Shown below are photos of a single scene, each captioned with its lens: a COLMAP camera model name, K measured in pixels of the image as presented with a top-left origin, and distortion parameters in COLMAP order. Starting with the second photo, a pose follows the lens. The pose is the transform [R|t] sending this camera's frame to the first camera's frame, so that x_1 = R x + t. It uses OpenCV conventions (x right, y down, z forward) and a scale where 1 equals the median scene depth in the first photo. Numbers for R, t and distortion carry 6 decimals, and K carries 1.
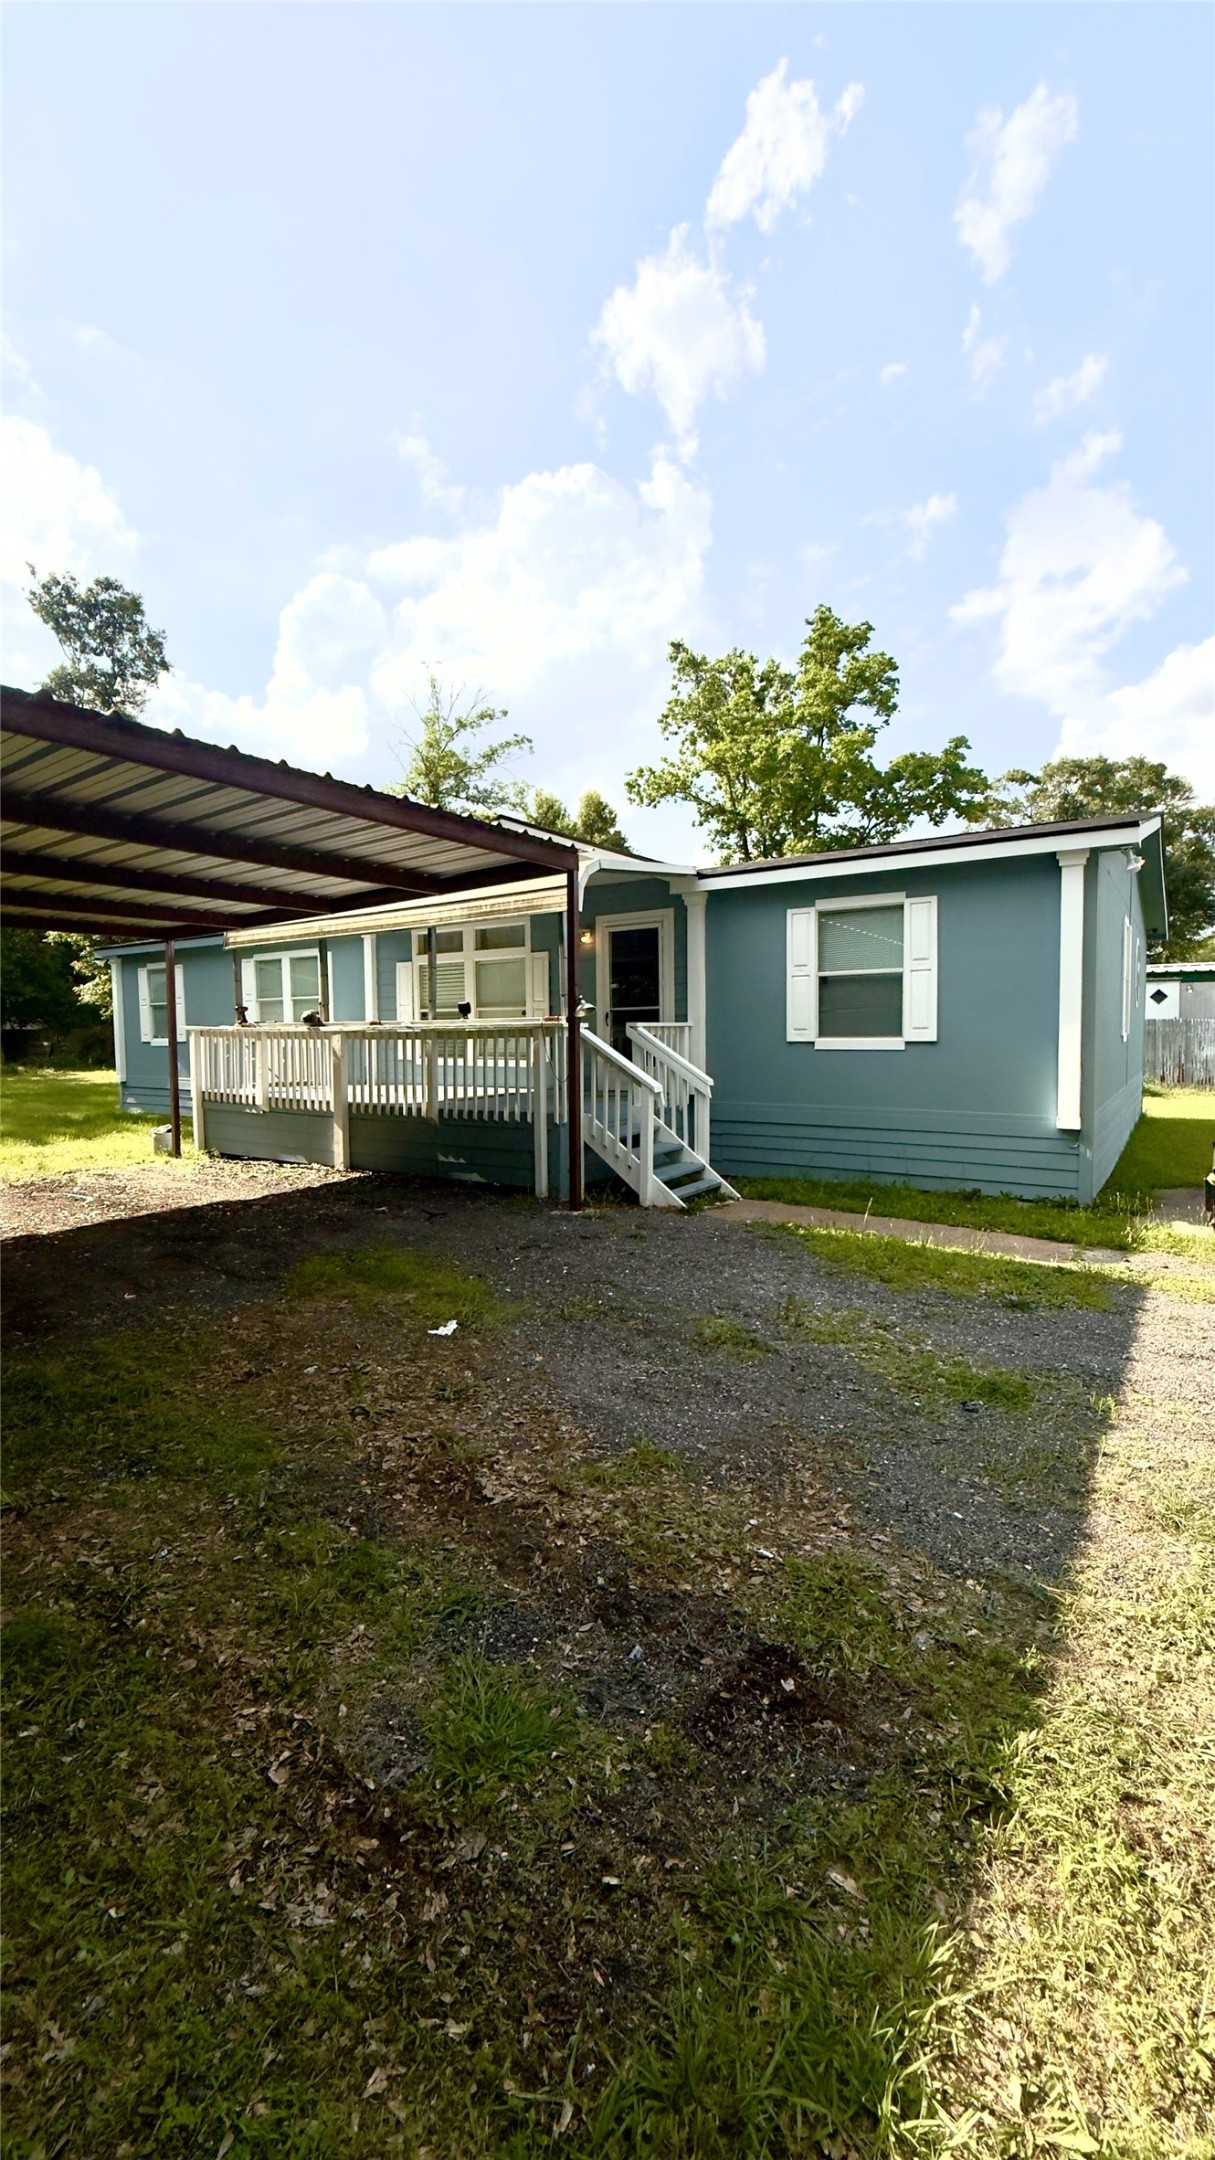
lens RADIAL K [[893.4, 0, 537.7], [0, 893.4, 1074.6], [0, 0, 1]] dist [-0.040548, 0.000053]
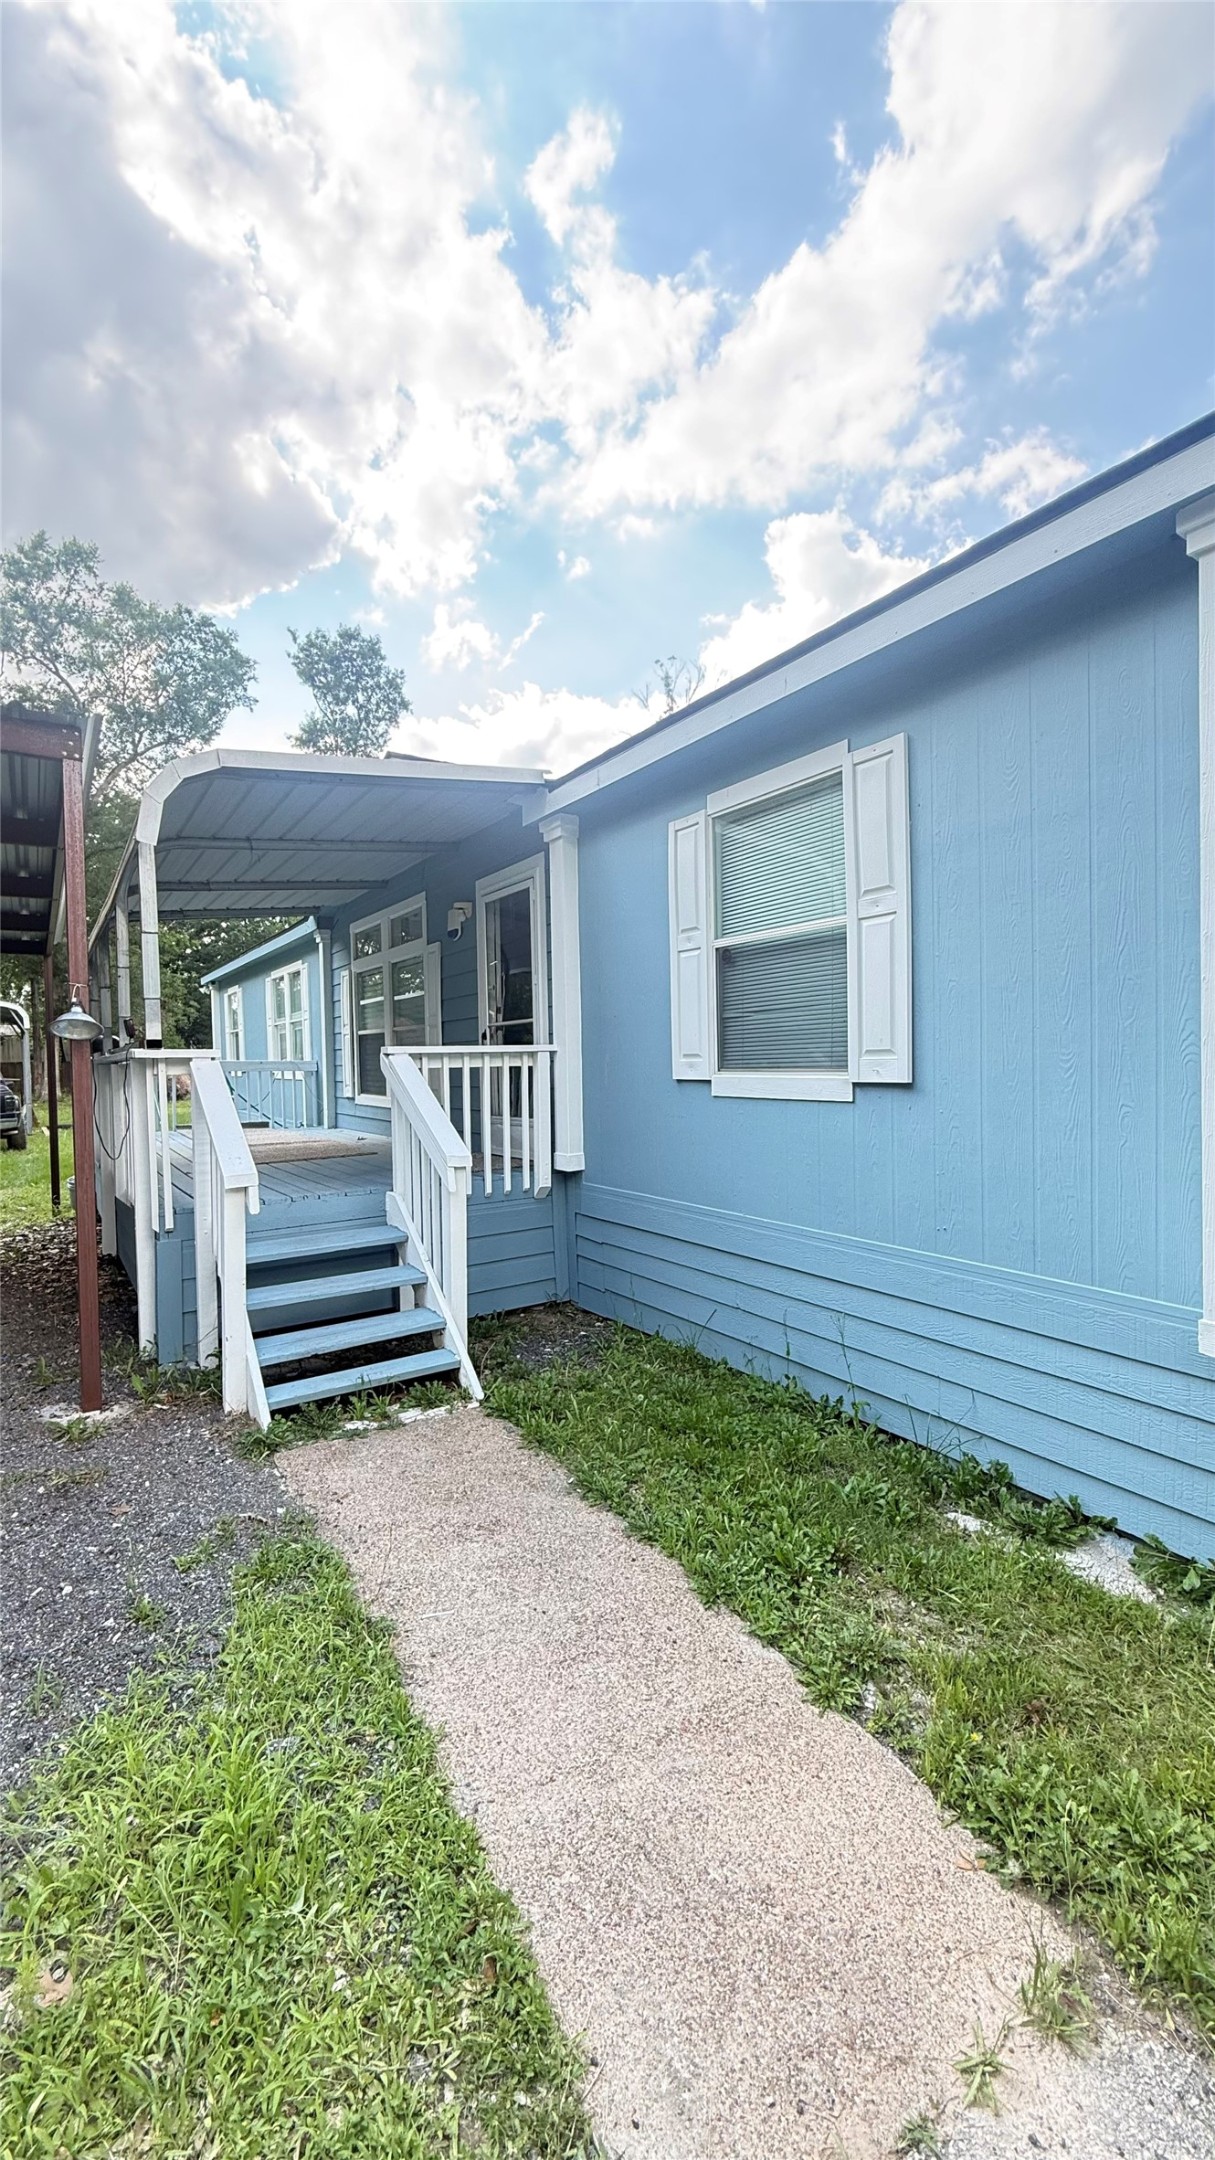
lens RADIAL K [[854.1, 0, 609.1], [0, 854.1, 1088.9], [0, 0, 1]] dist [-0.038502, 0.000085]
pose [[0.939910, -0.002951, -0.341411, 0.157694], [-0.001844, 0.999904, -0.013718, -0.009713], [0.341418, 0.013523, 0.939814, 0.201056]]
